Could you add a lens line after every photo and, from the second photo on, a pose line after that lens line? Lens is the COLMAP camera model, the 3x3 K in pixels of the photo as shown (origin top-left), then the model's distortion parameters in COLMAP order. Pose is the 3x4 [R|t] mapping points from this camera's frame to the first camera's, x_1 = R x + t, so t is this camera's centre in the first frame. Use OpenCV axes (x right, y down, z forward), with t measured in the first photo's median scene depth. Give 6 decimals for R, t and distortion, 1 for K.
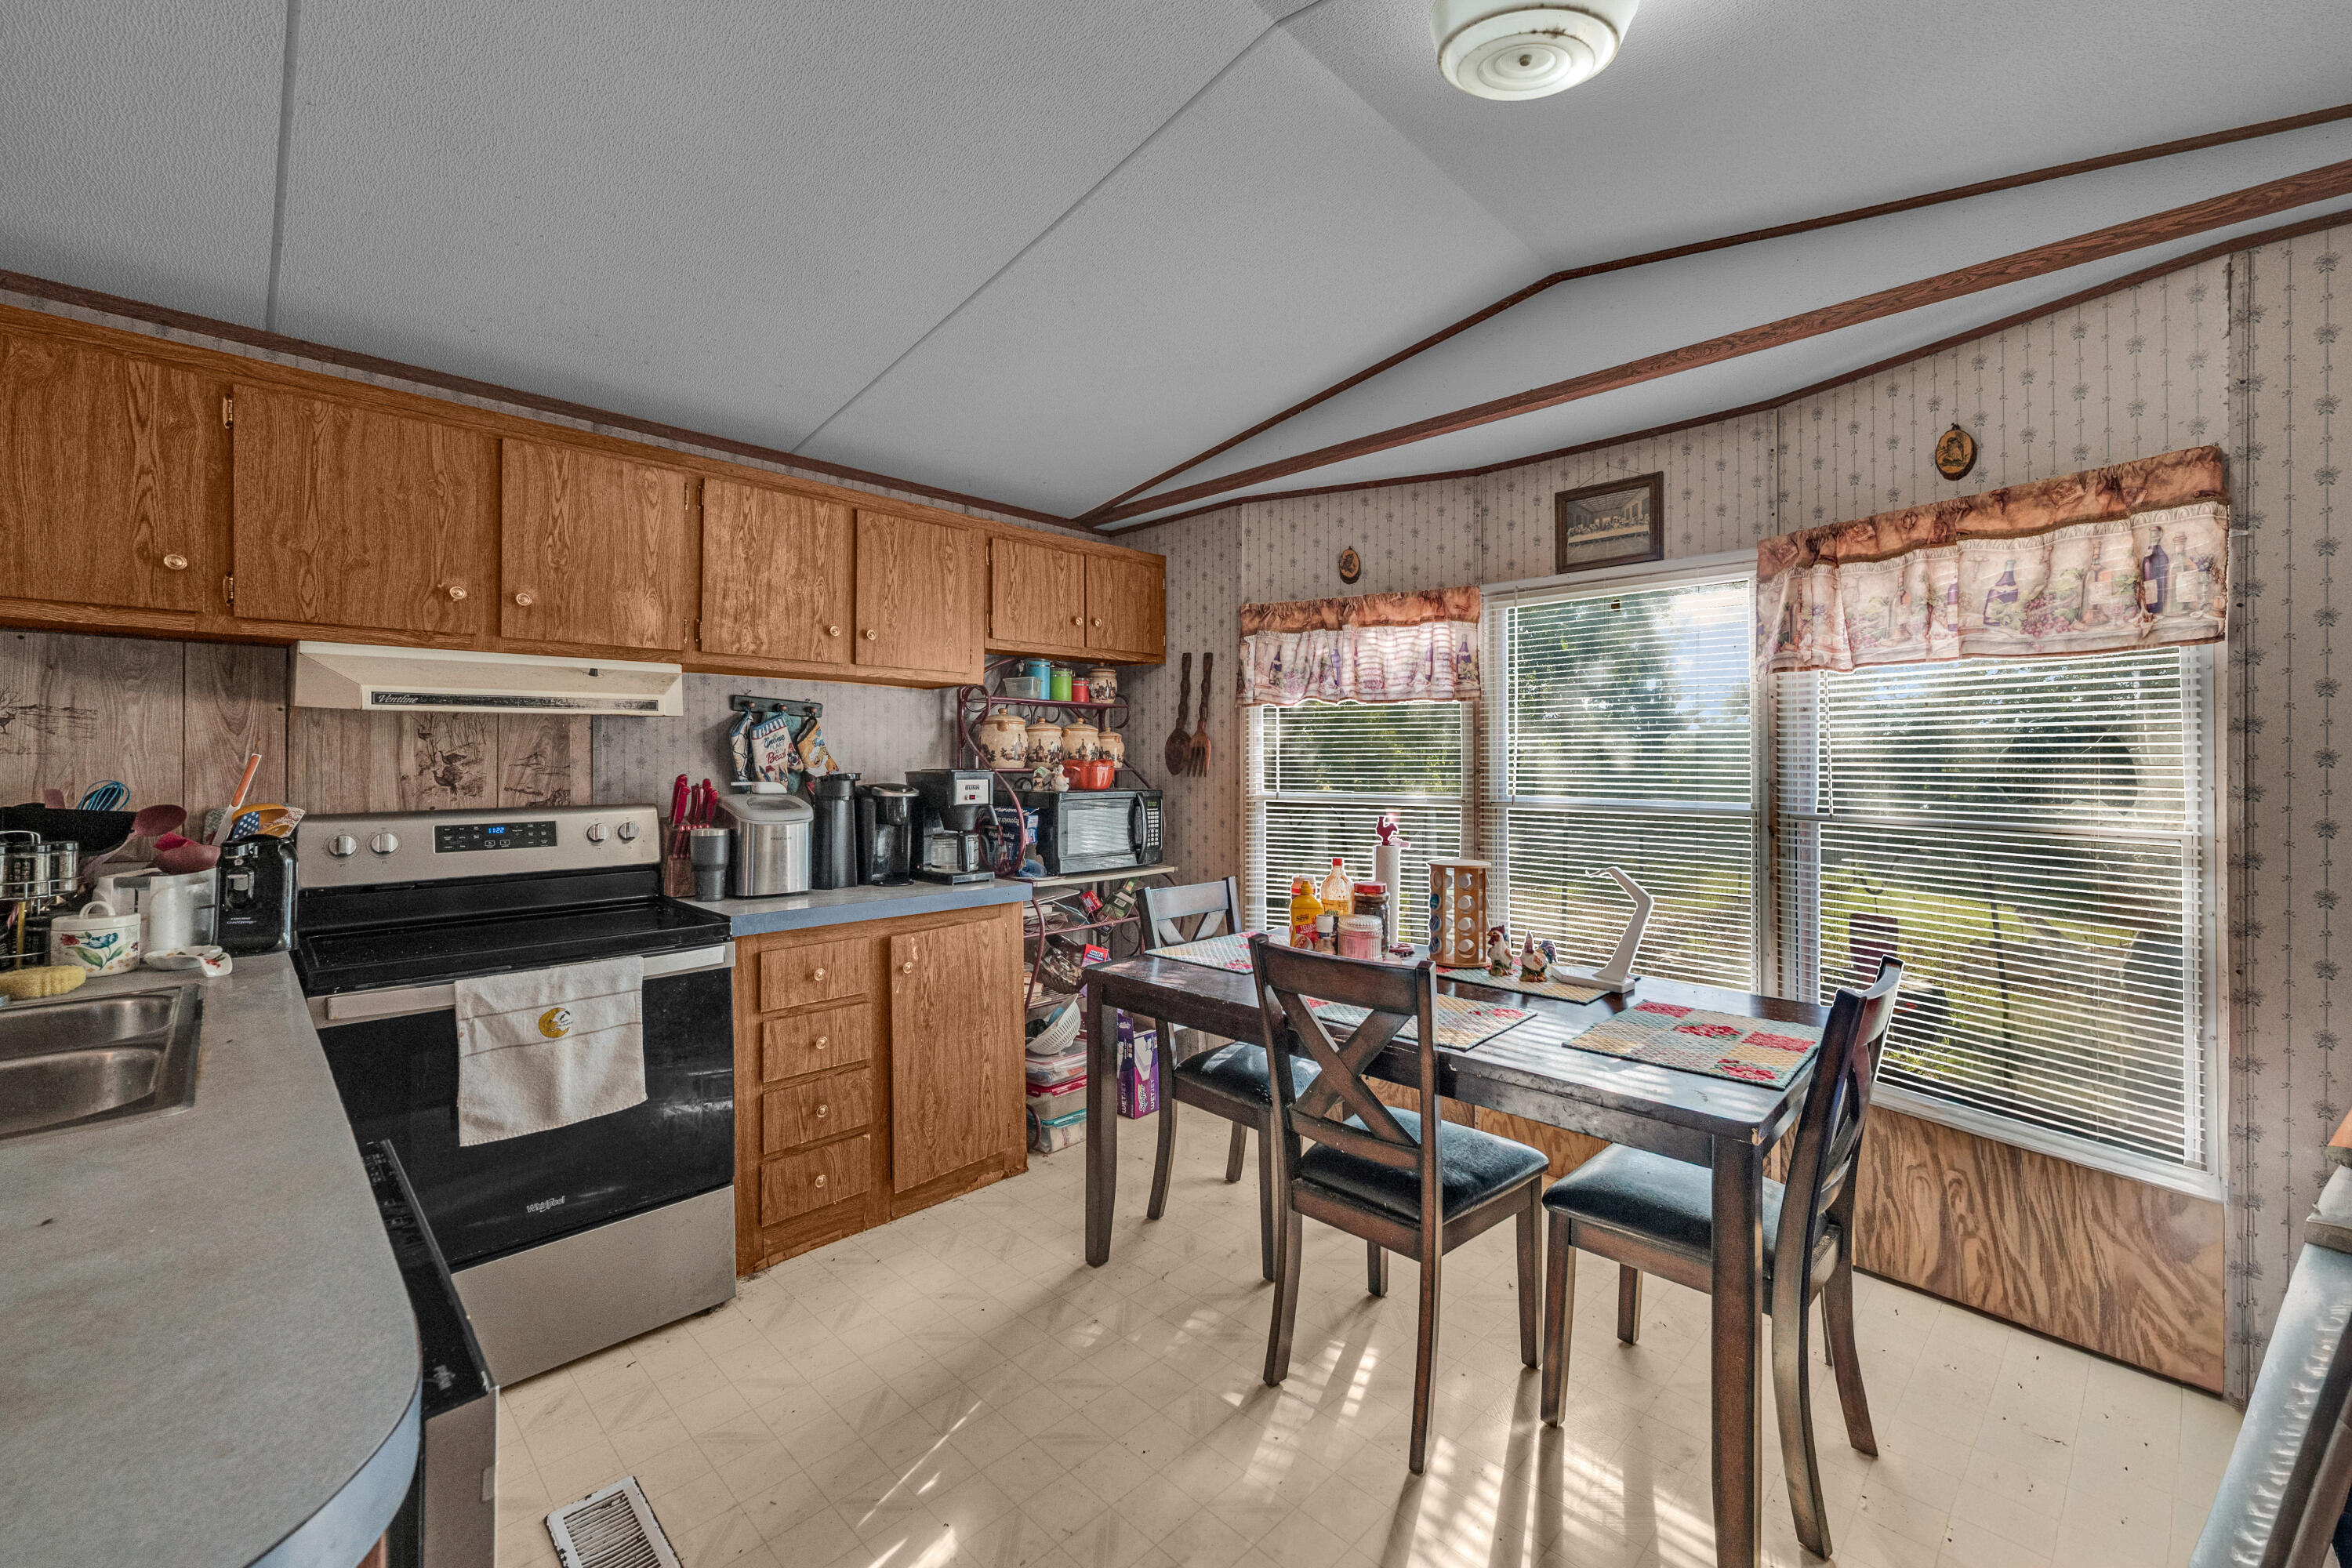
lens RADIAL K [[938.6, 0, 1165.4], [0, 938.6, 768.5], [0, 0, 1]] dist [-0.003485, 0.000001]
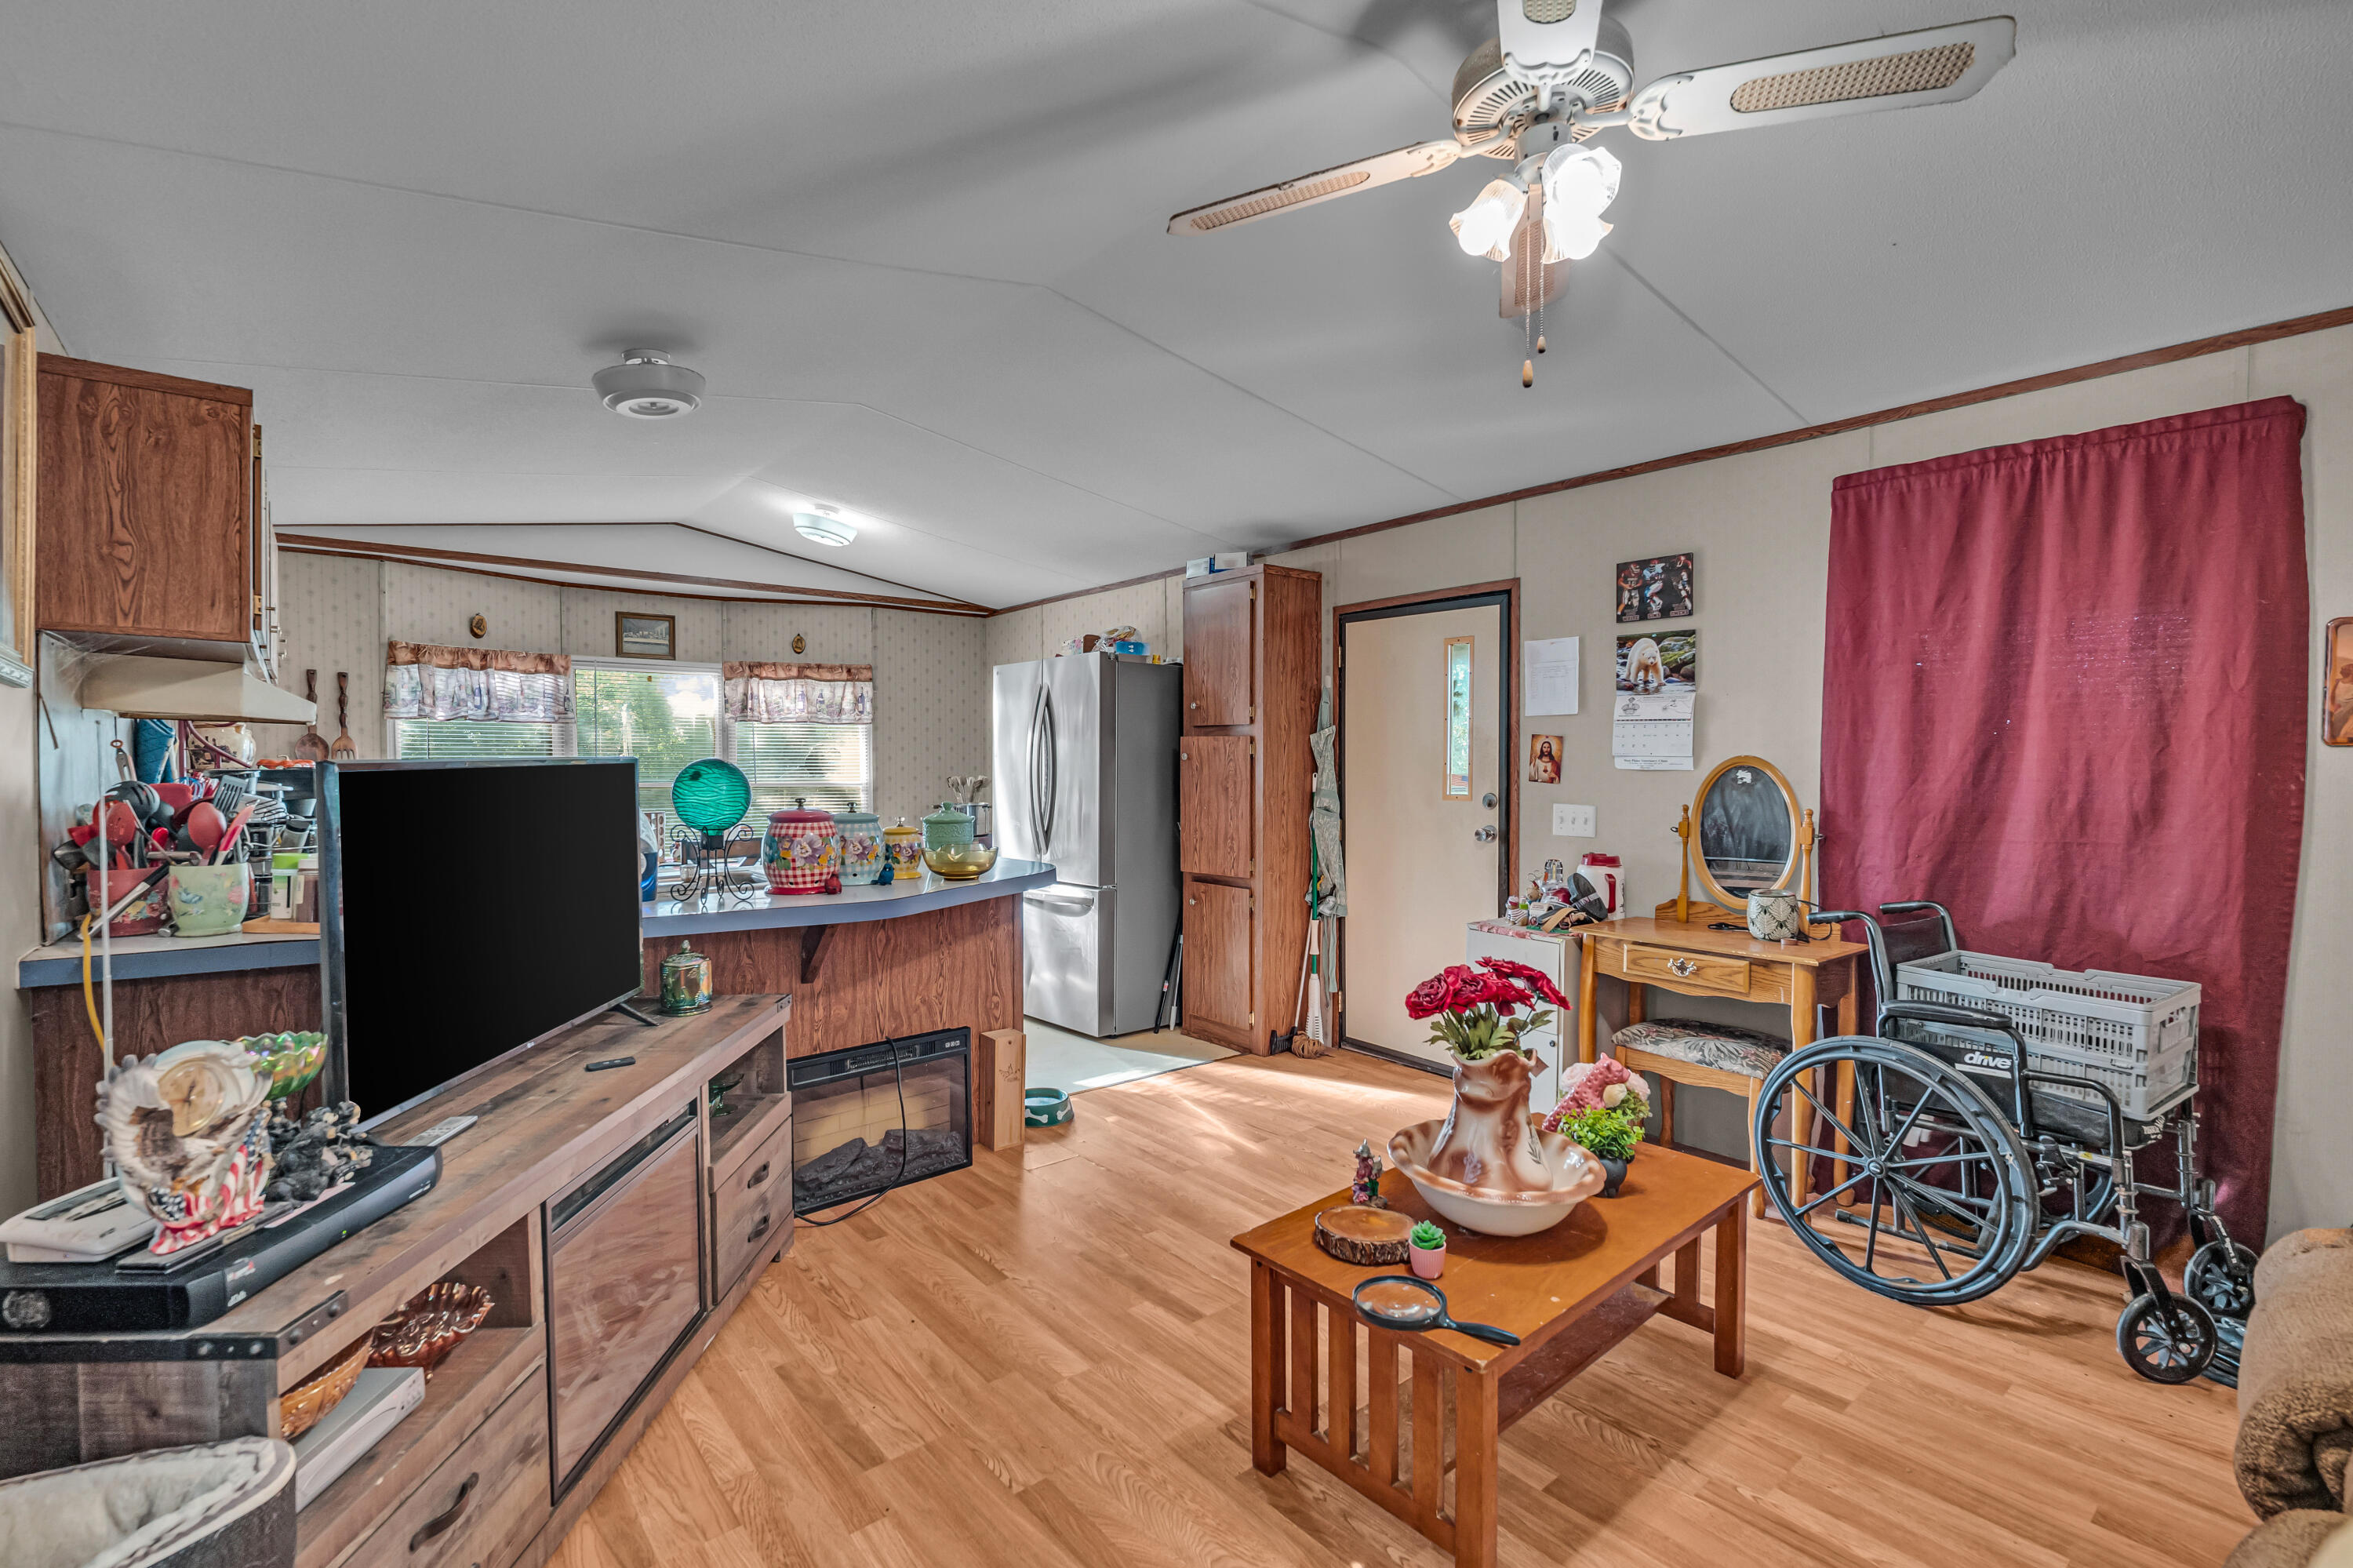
lens RADIAL K [[1045.7, 0, 1180.3], [0, 1045.7, 786.5], [0, 0, 1]] dist [-0.000317, -0.000881]
pose [[0.096803, -0.023095, 0.995036, -1.656803], [0.012076, 0.999684, 0.022028, 0.012722], [-0.995230, 0.009884, 0.097052, -0.301768]]
